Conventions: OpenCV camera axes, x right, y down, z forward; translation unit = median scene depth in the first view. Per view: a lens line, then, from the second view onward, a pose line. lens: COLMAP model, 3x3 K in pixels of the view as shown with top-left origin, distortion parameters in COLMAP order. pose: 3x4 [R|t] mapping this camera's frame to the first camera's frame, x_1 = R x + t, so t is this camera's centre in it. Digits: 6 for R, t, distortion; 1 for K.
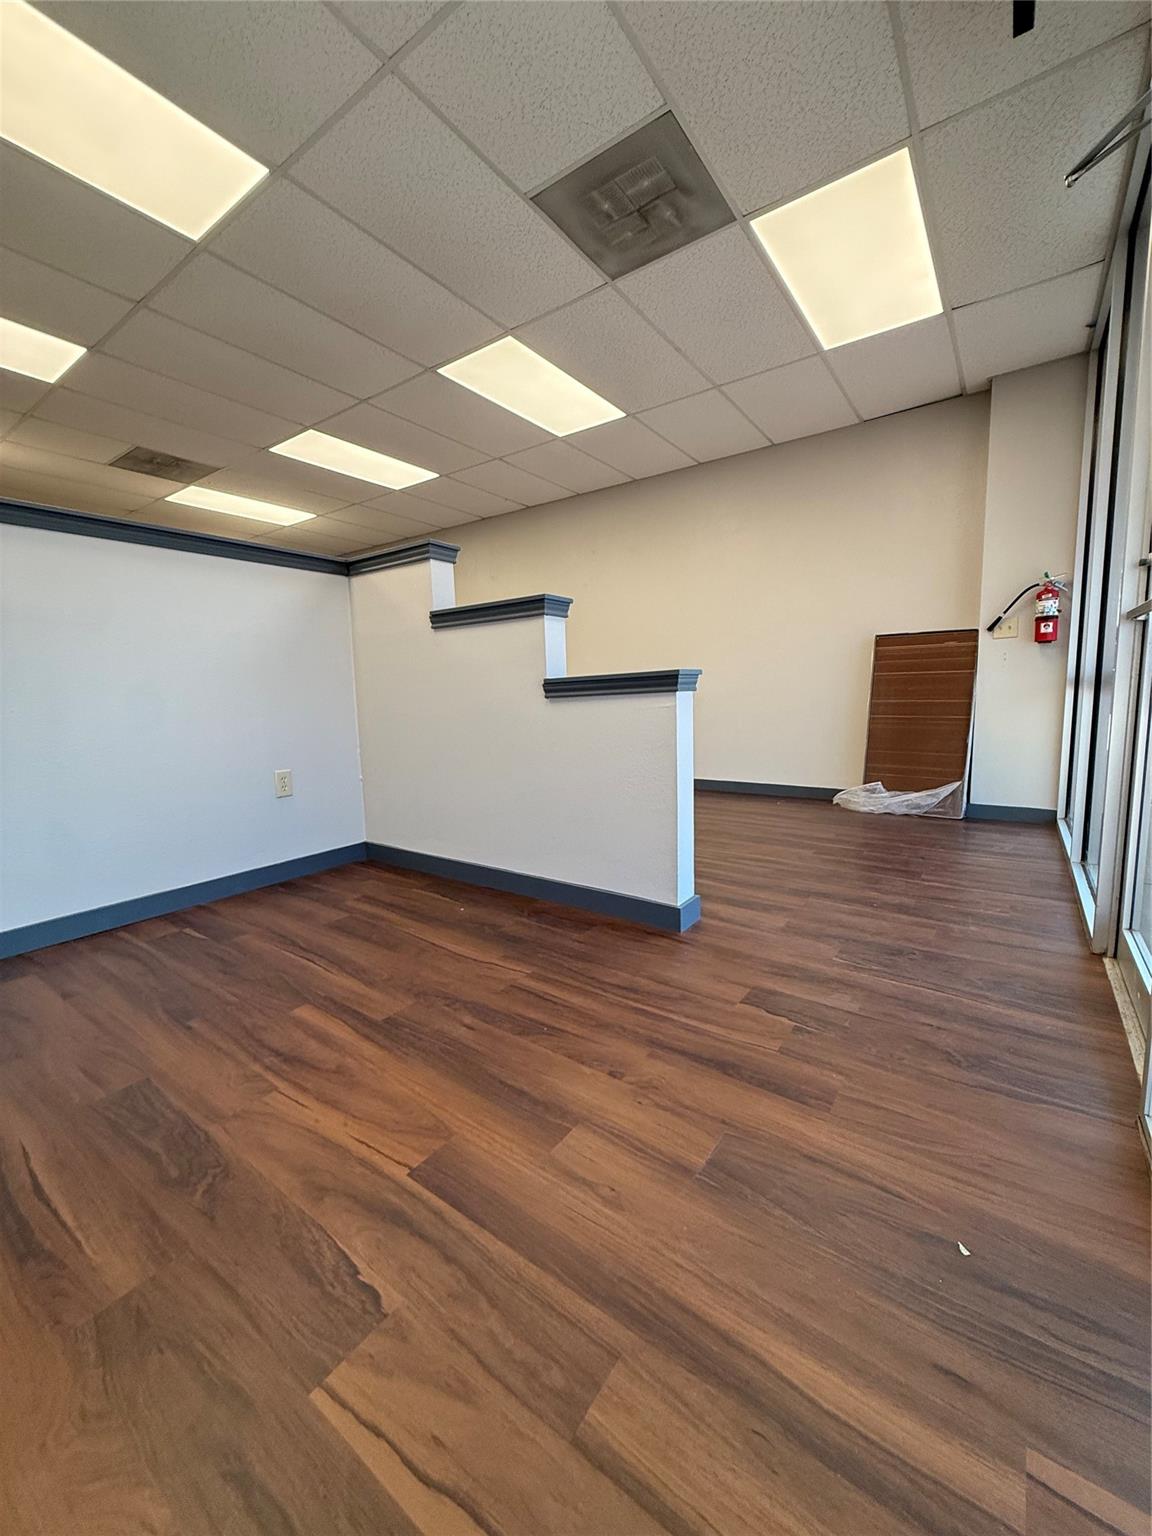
lens RADIAL K [[613.5, 0, 579.0], [0, 613.5, 770.3], [0, 0, 1]] dist [0.000126, -0.000044]
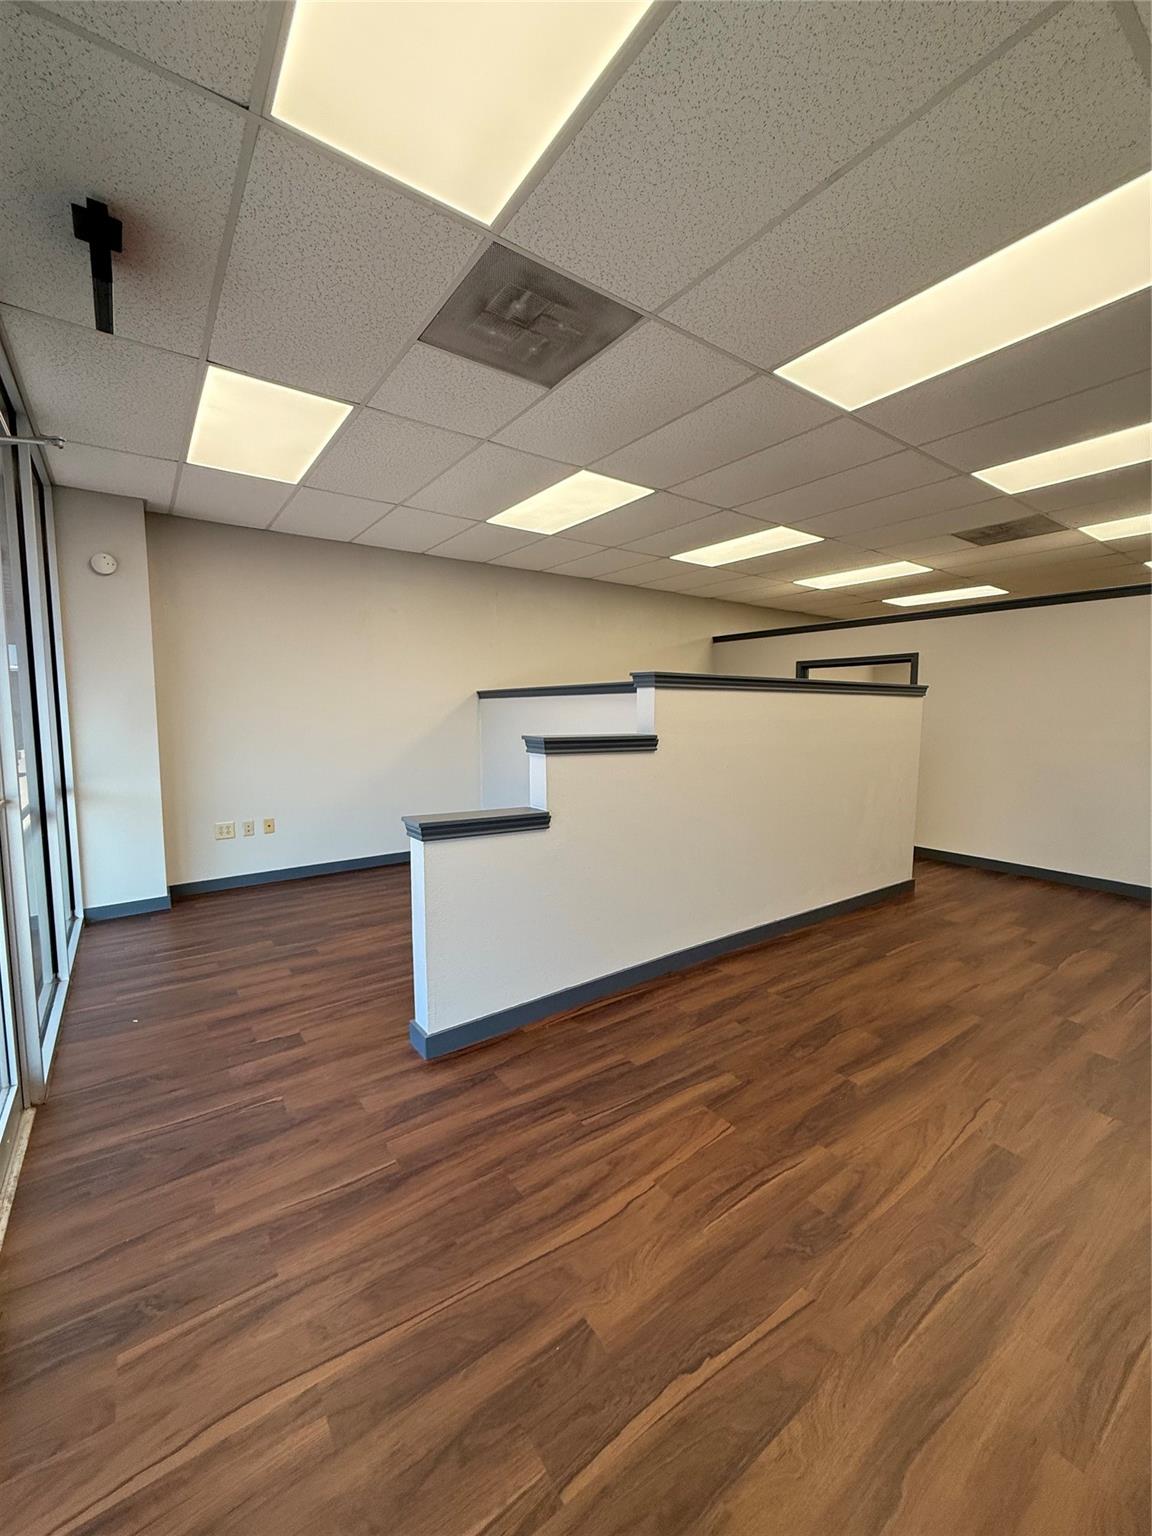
lens RADIAL K [[613.5, 0, 584.1], [0, 613.5, 762.6], [0, 0, 1]] dist [0.000126, -0.000044]
pose [[-0.315381, 0.112942, -0.942220, 1.429871], [-0.102563, 0.983020, 0.152163, -0.603796], [0.943407, 0.144626, -0.298442, 2.061151]]
